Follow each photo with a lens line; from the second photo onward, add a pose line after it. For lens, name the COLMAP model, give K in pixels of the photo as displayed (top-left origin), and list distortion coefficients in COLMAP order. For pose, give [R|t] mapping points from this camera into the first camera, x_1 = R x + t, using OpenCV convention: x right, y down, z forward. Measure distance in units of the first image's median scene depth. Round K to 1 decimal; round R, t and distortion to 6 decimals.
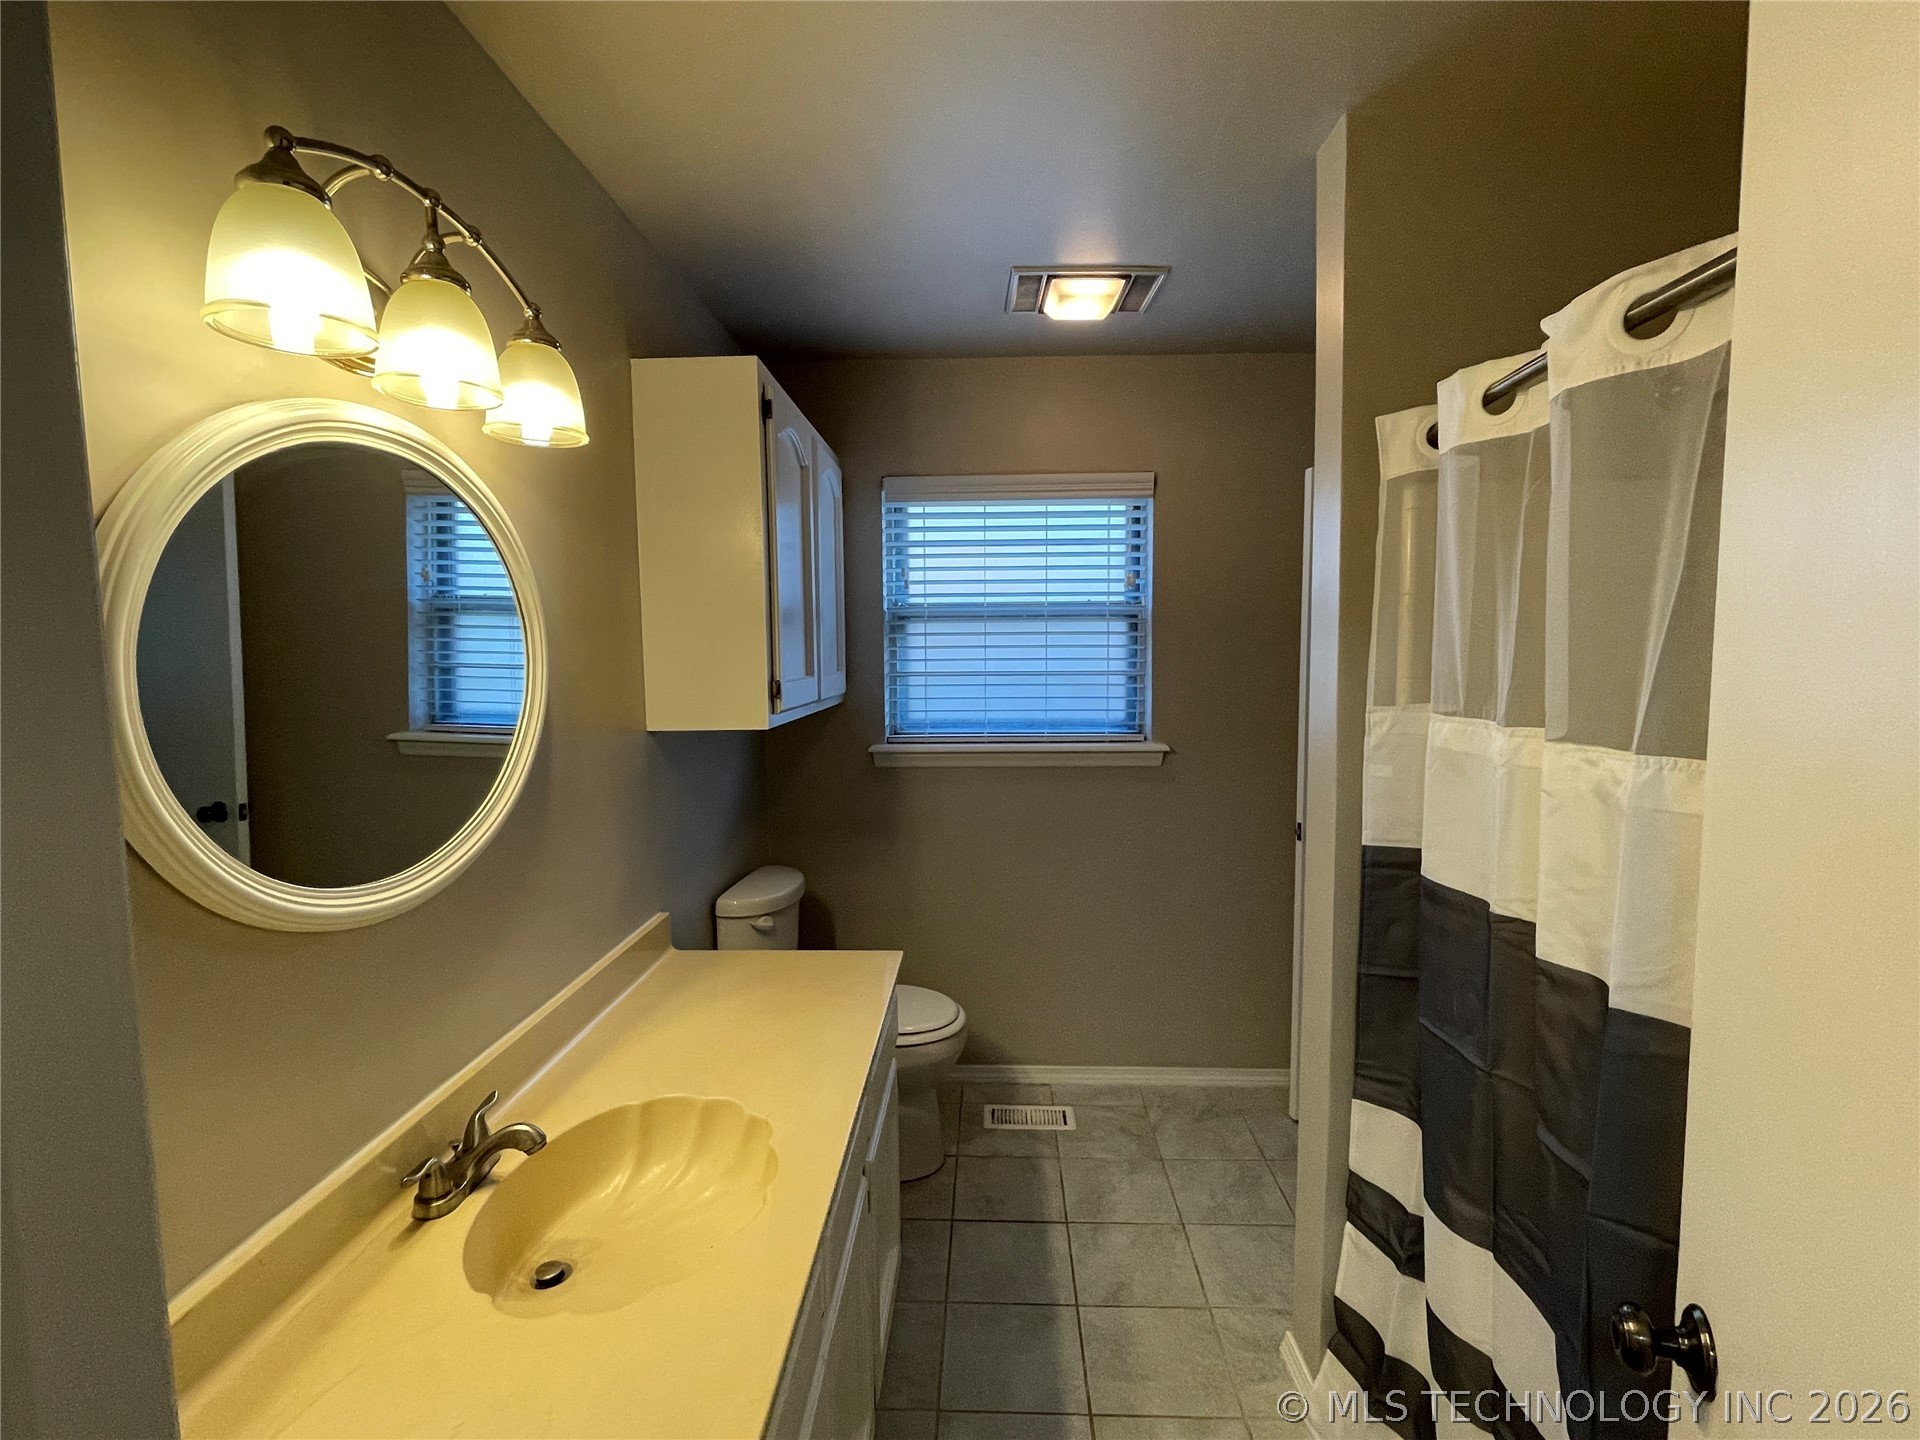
lens RADIAL K [[906.6, 0, 960.0], [0, 906.6, 720.0], [0, 0, 1]] dist [0.001043, -0.000861]
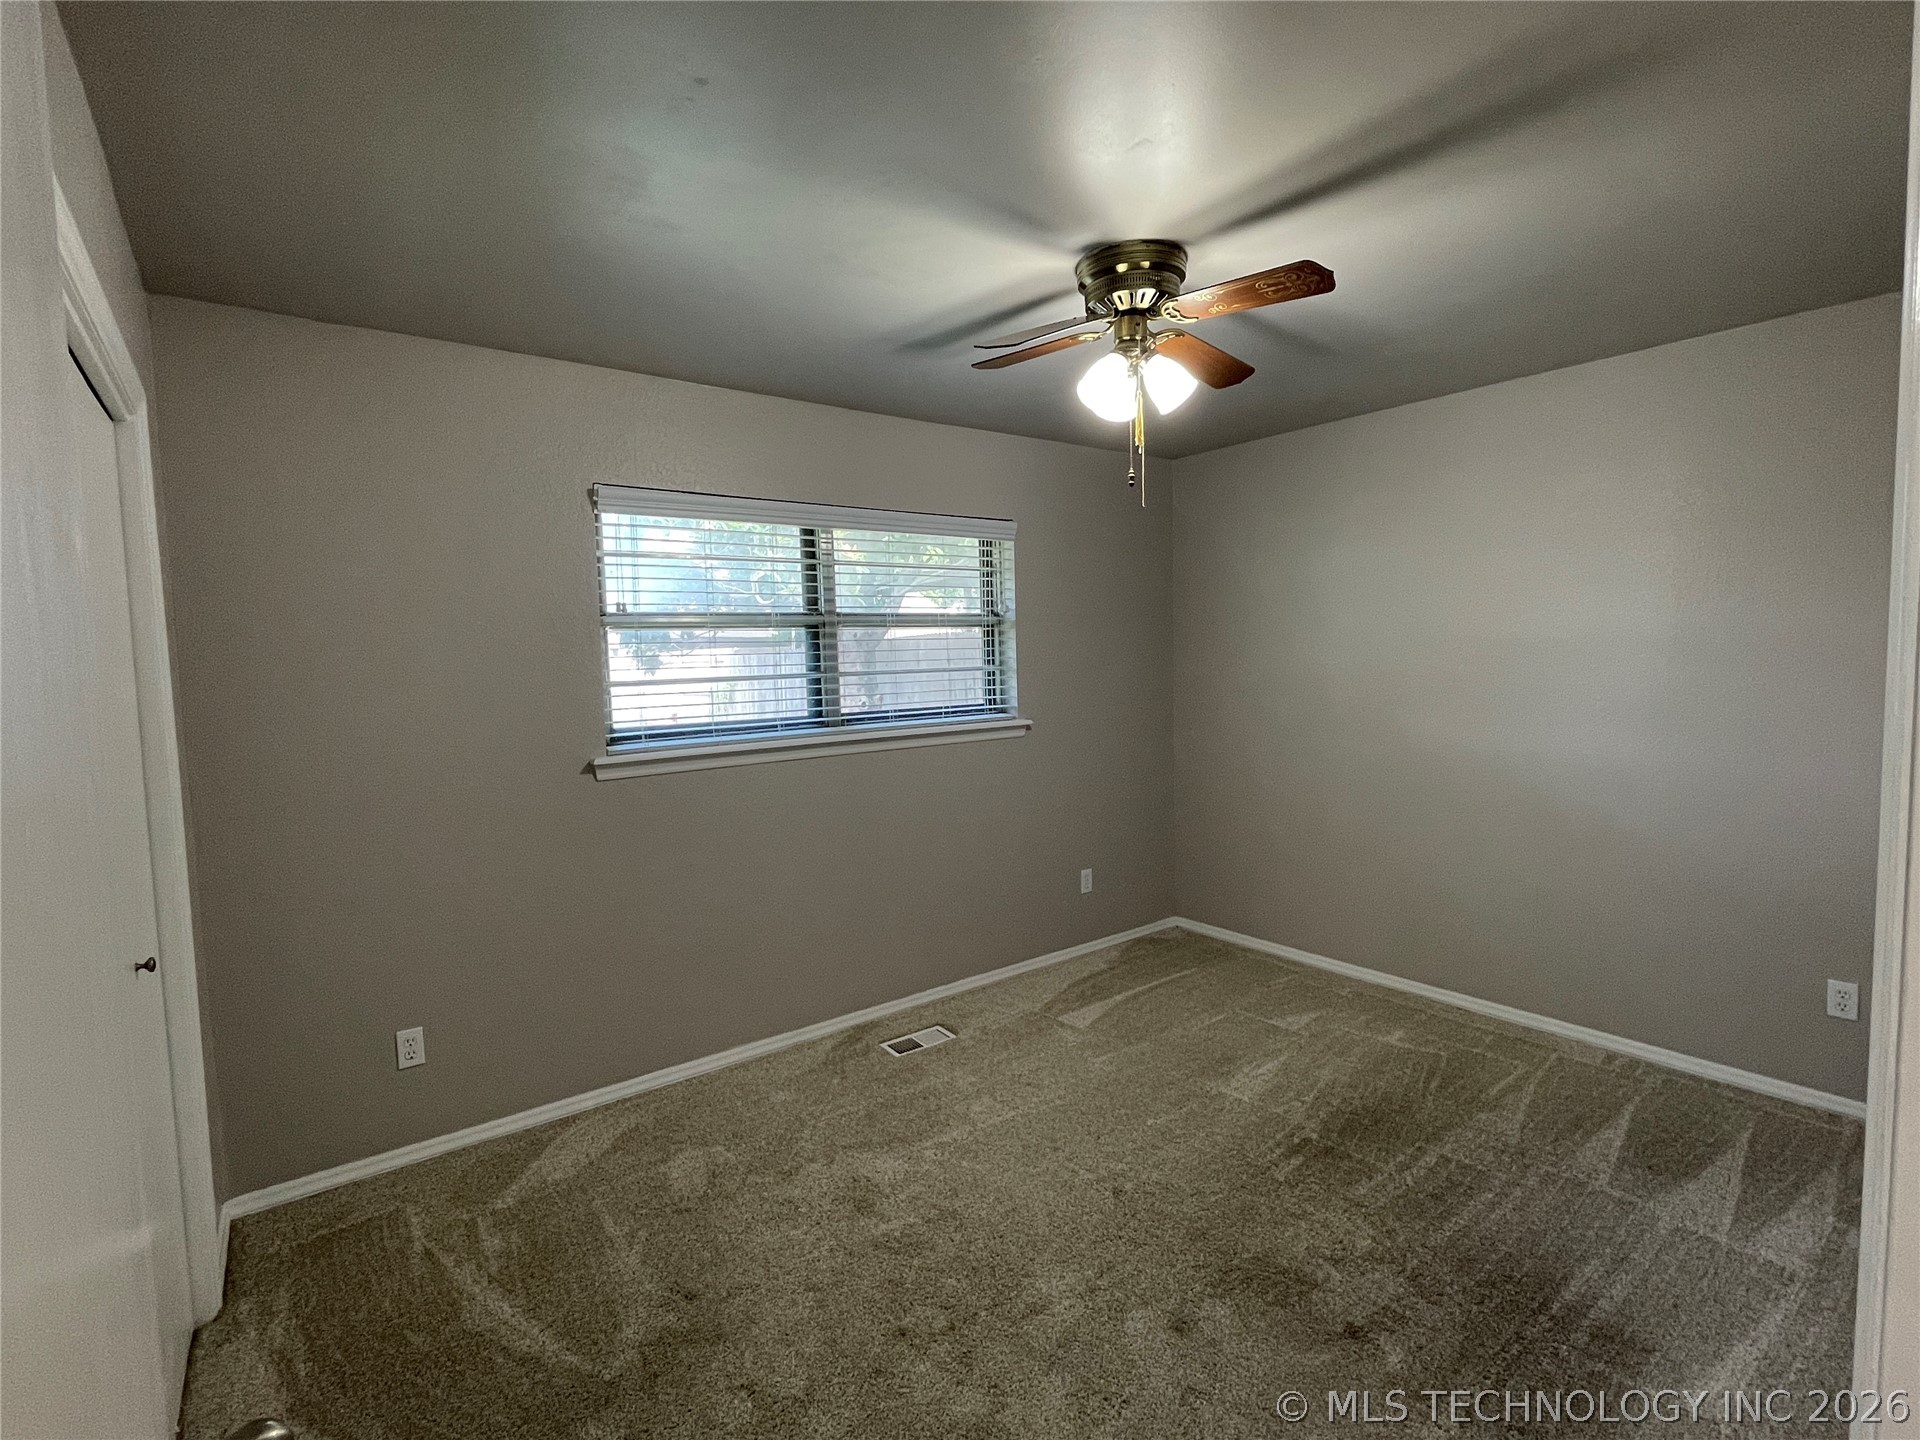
lens RADIAL K [[906.6, 0, 960.0], [0, 906.6, 720.0], [0, 0, 1]] dist [0.001043, -0.000861]
pose [[0.768203, -0.059082, 0.637474, -0.684413], [0.066749, 0.997697, 0.012030, 0.004432], [-0.636717, 0.033310, 0.770378, 0.009206]]
